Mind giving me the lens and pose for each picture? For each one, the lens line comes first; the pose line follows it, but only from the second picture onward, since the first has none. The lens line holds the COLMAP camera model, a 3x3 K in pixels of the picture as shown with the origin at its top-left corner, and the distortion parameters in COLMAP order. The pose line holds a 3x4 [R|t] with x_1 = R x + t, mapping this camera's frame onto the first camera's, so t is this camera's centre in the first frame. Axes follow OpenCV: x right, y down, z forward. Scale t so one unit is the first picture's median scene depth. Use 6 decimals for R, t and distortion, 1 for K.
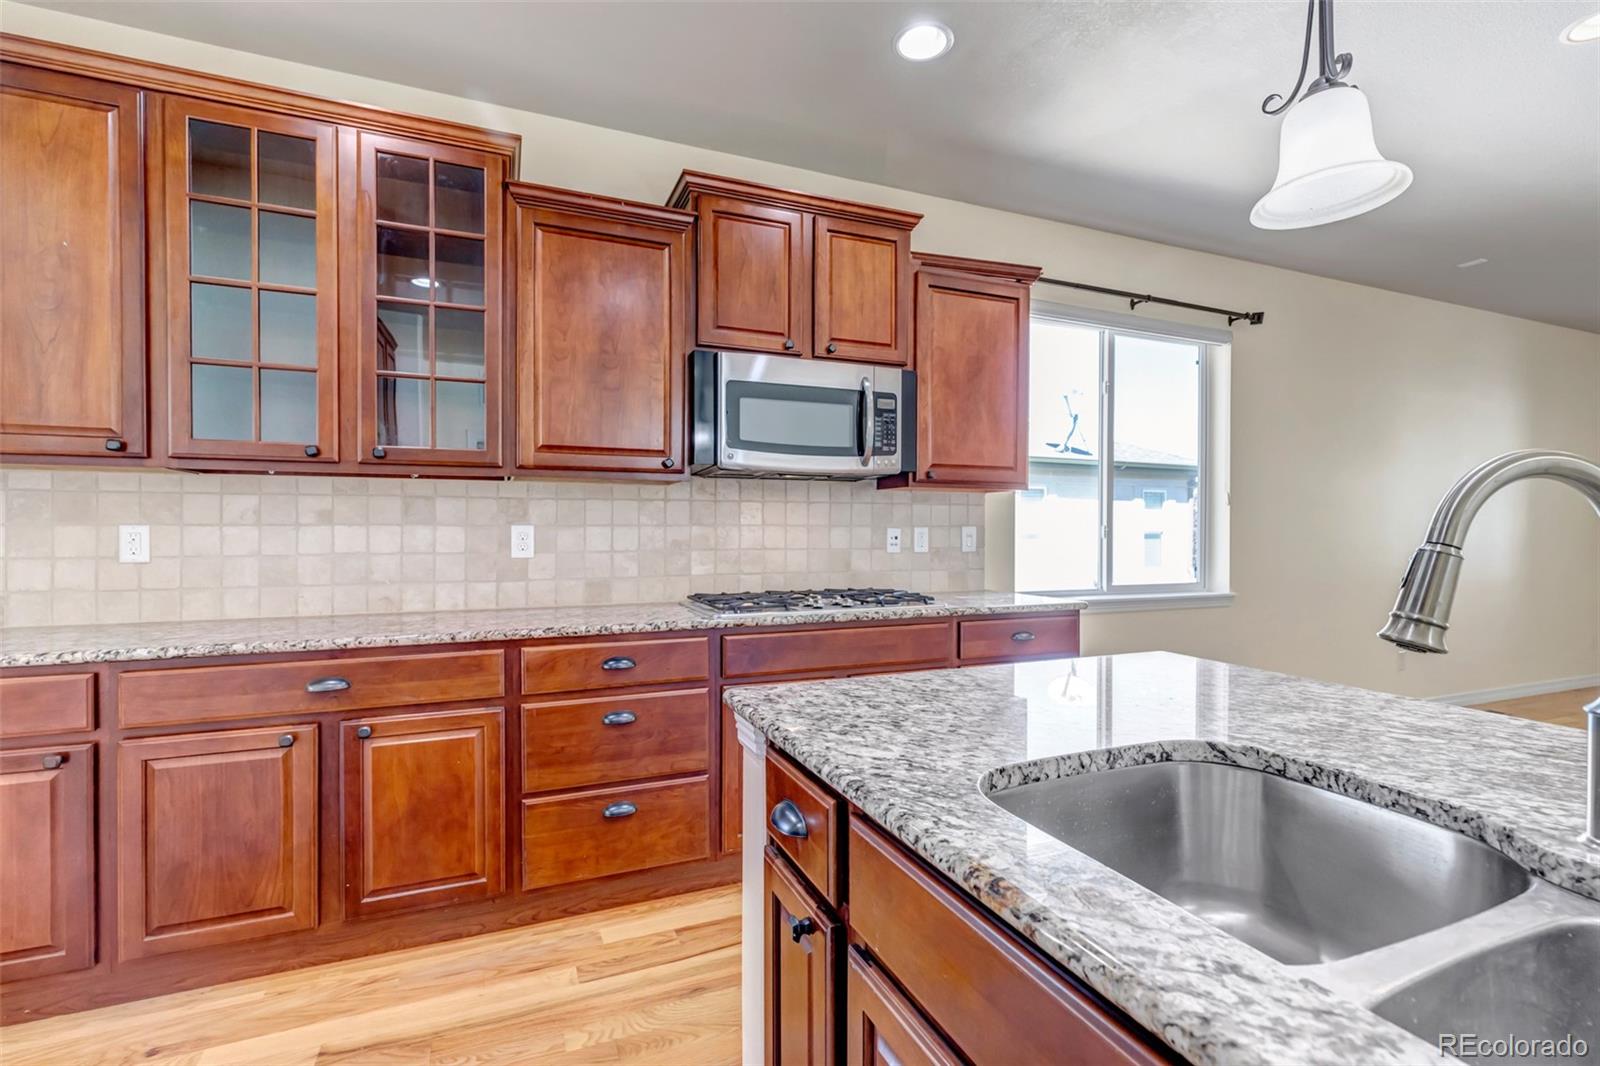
lens RADIAL K [[728.1, 0, 797.9], [0, 728.1, 533.2], [0, 0, 1]] dist [0.004542, -0.000825]
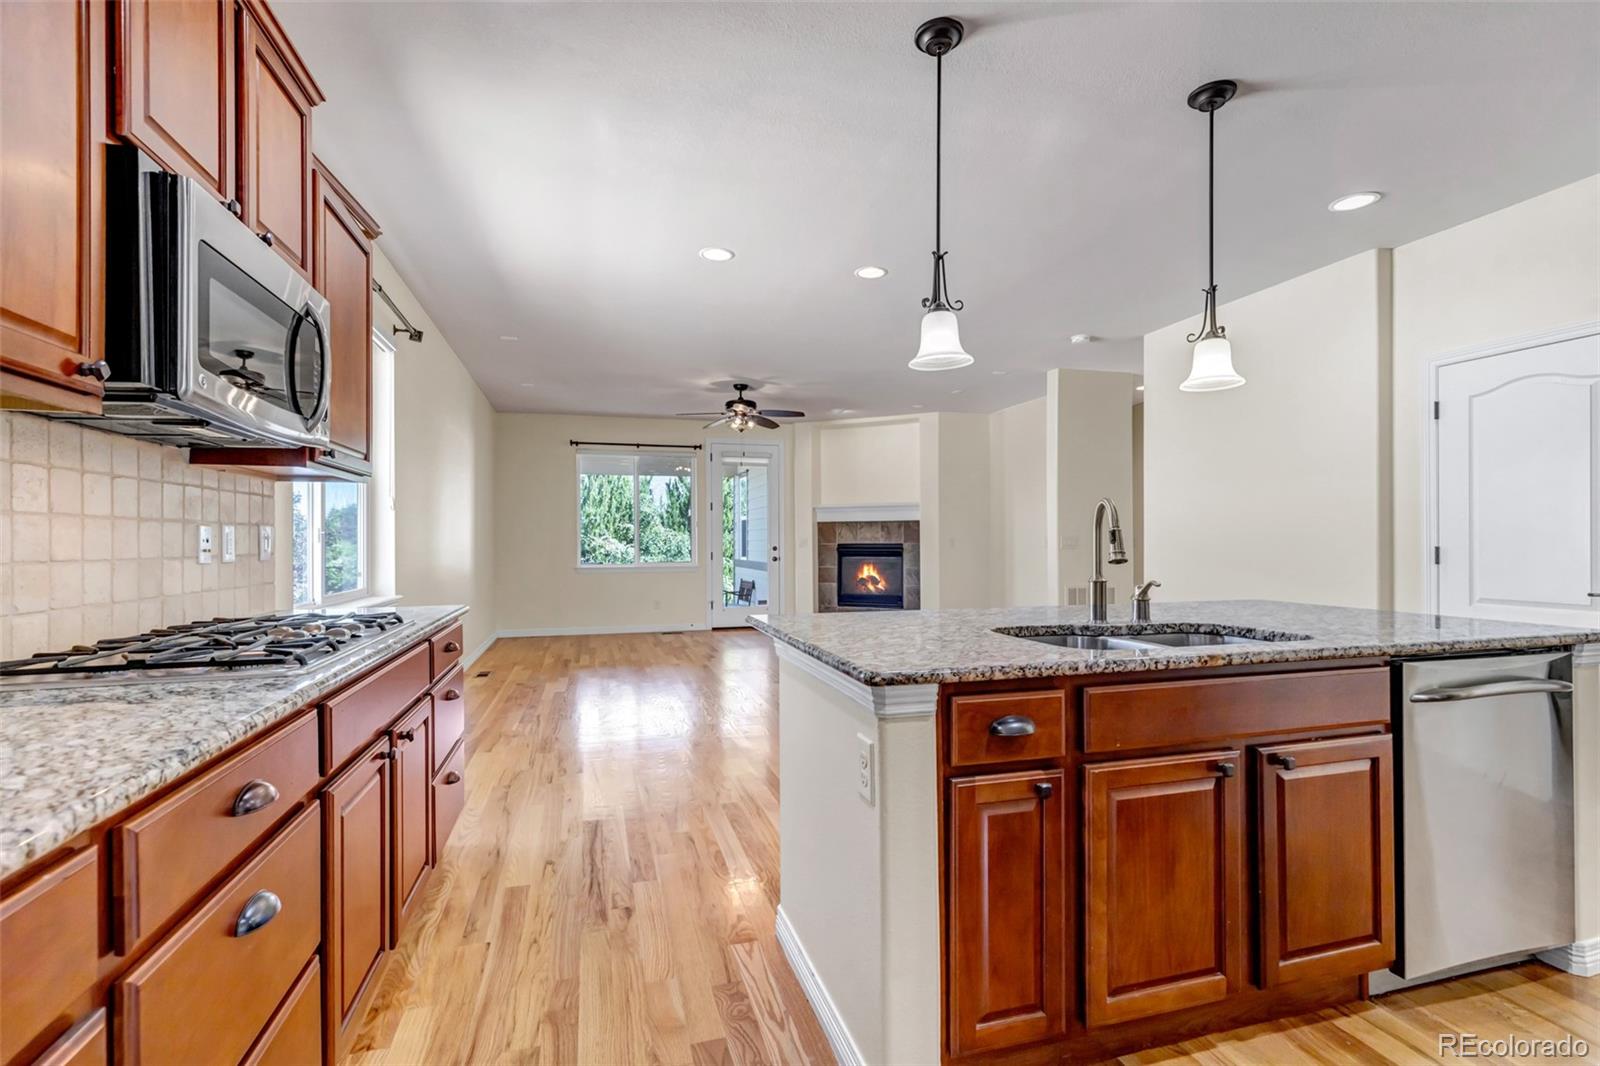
lens RADIAL K [[728.1, 0, 794.8], [0, 728.1, 542.6], [0, 0, 1]] dist [0.004542, -0.000825]
pose [[0.114546, -0.005389, 0.993403, -0.564624], [0.009774, 0.999943, 0.004297, 0.013328], [-0.993370, 0.009218, 0.114592, 0.505096]]
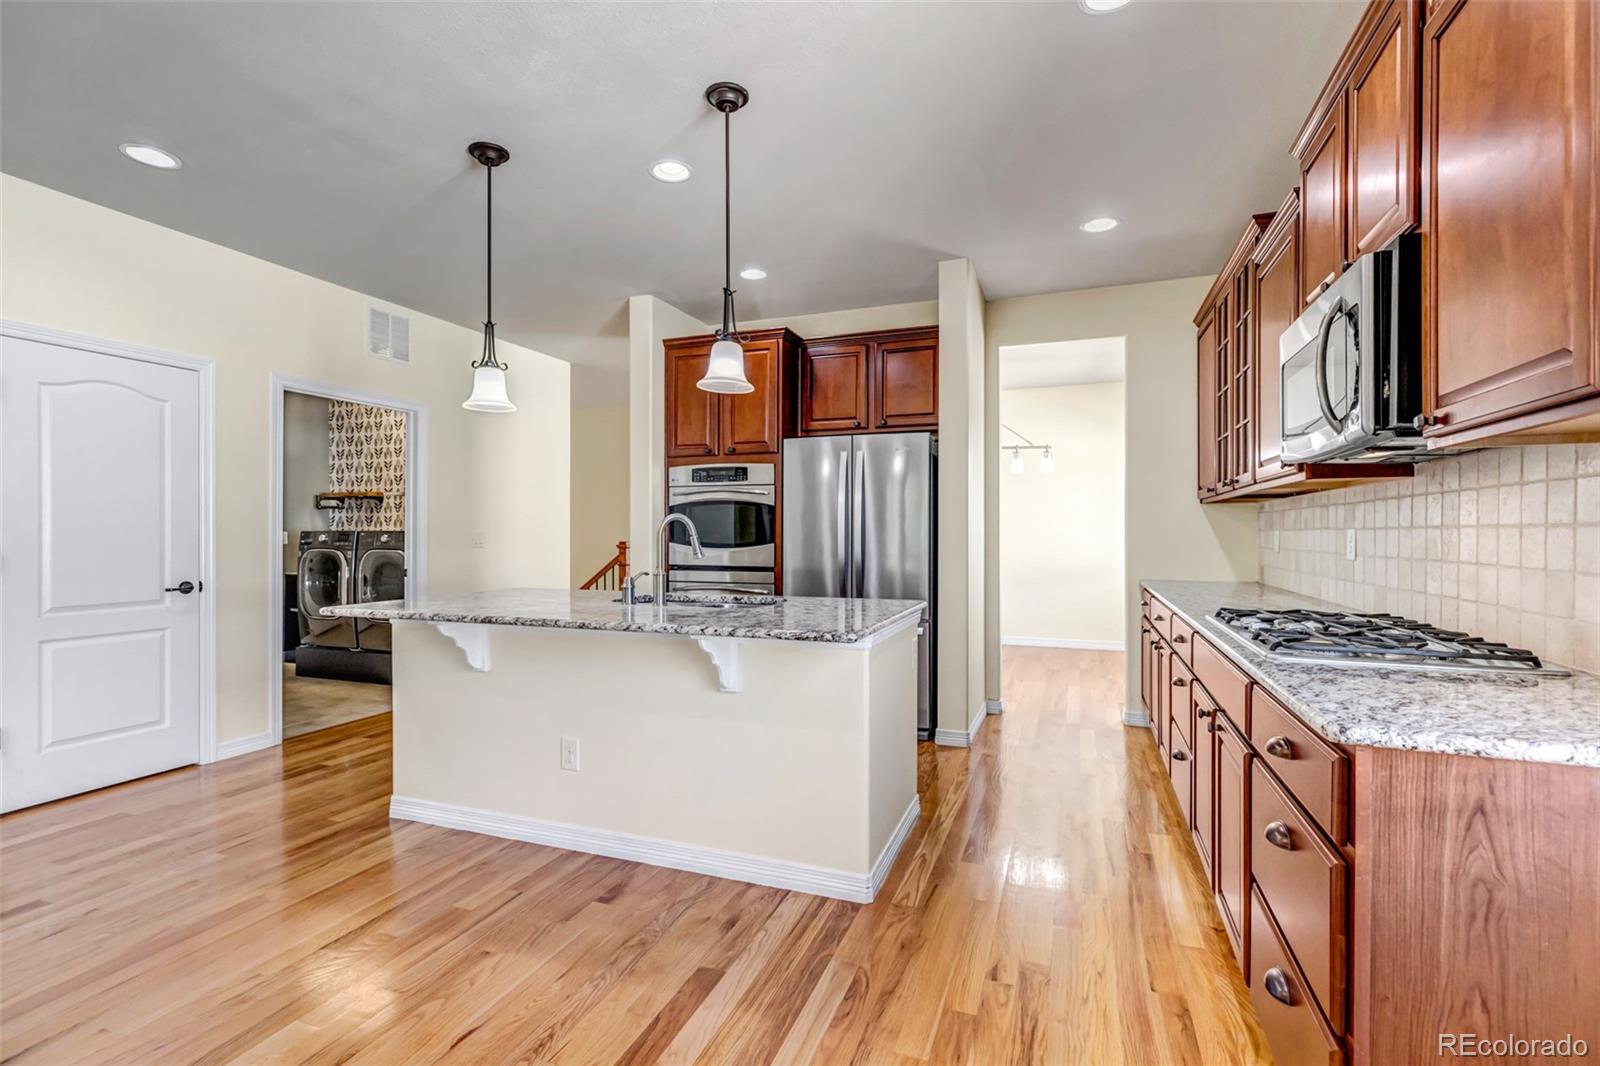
lens RADIAL K [[728.1, 0, 795.2], [0, 728.1, 534.3], [0, 0, 1]] dist [0.004542, -0.000825]
pose [[-0.688104, 0.000583, -0.725611, 0.950604], [-0.005905, 0.999962, 0.006403, -0.005007], [0.725588, 0.008691, -0.688075, 1.166468]]
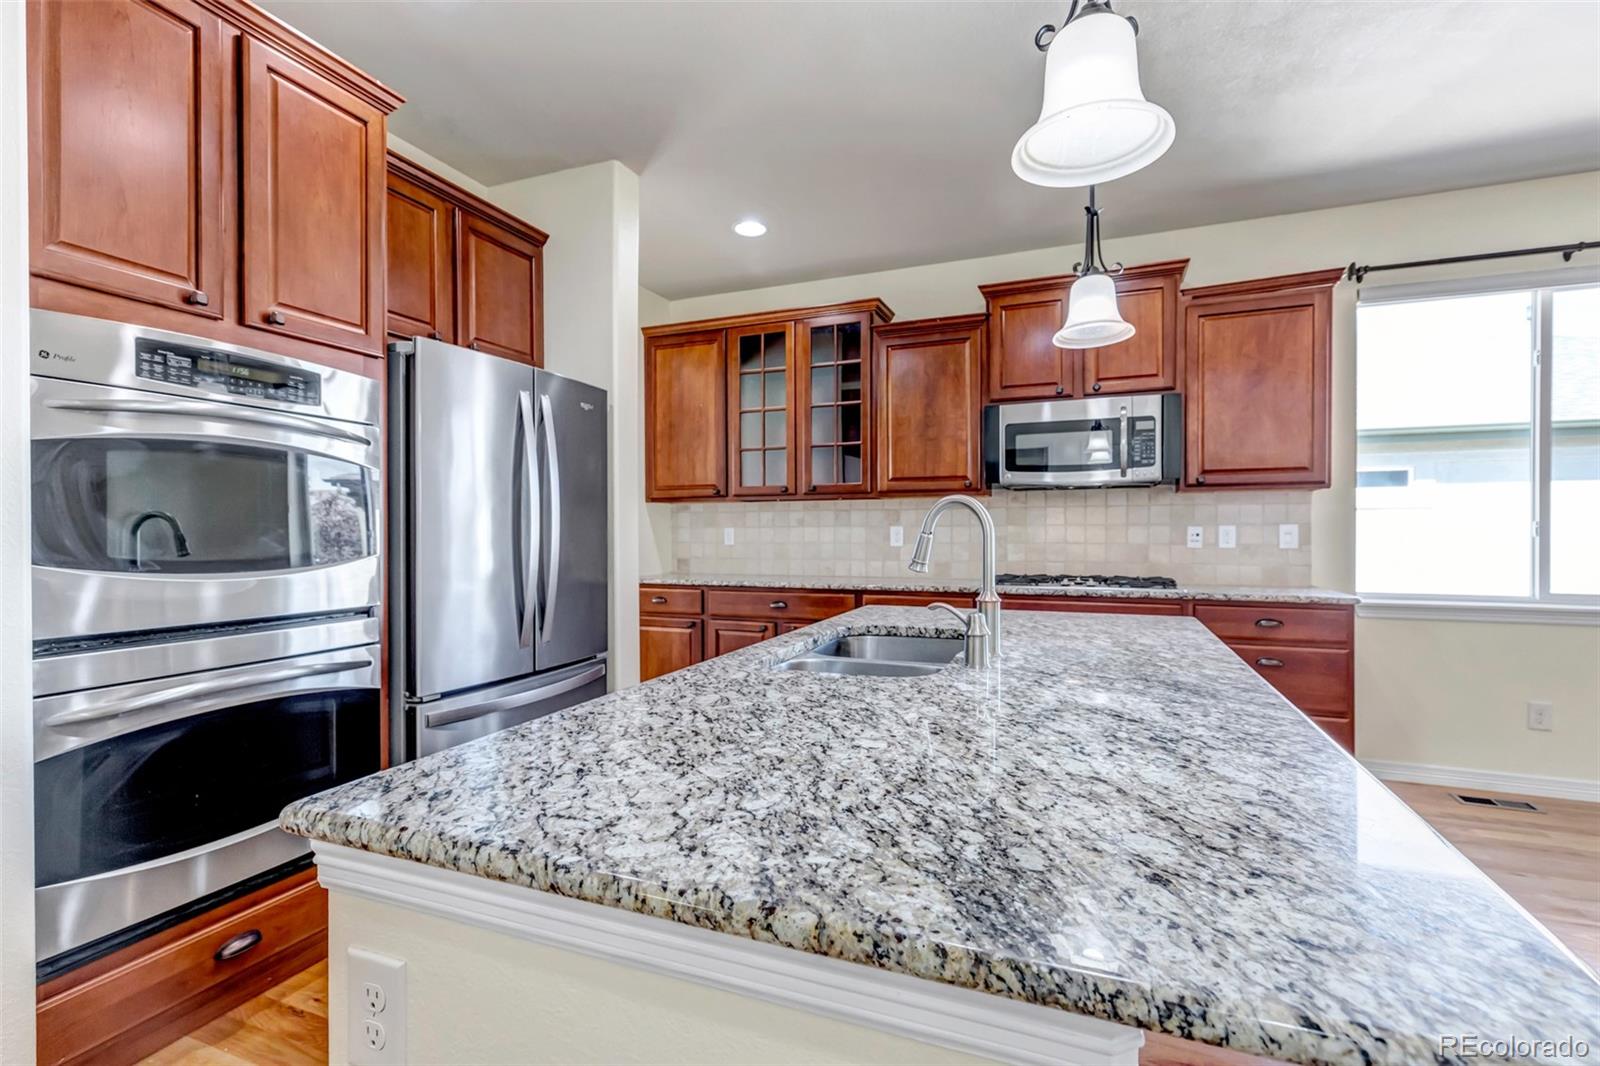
lens RADIAL K [[728.1, 0, 797.6], [0, 728.1, 535.1], [0, 0, 1]] dist [0.004542, -0.000825]
pose [[0.709270, 0.001392, -0.704935, 0.616706], [-0.000033, 0.999998, 0.001942, 0.005855], [0.704937, -0.001354, 0.709269, -0.306228]]
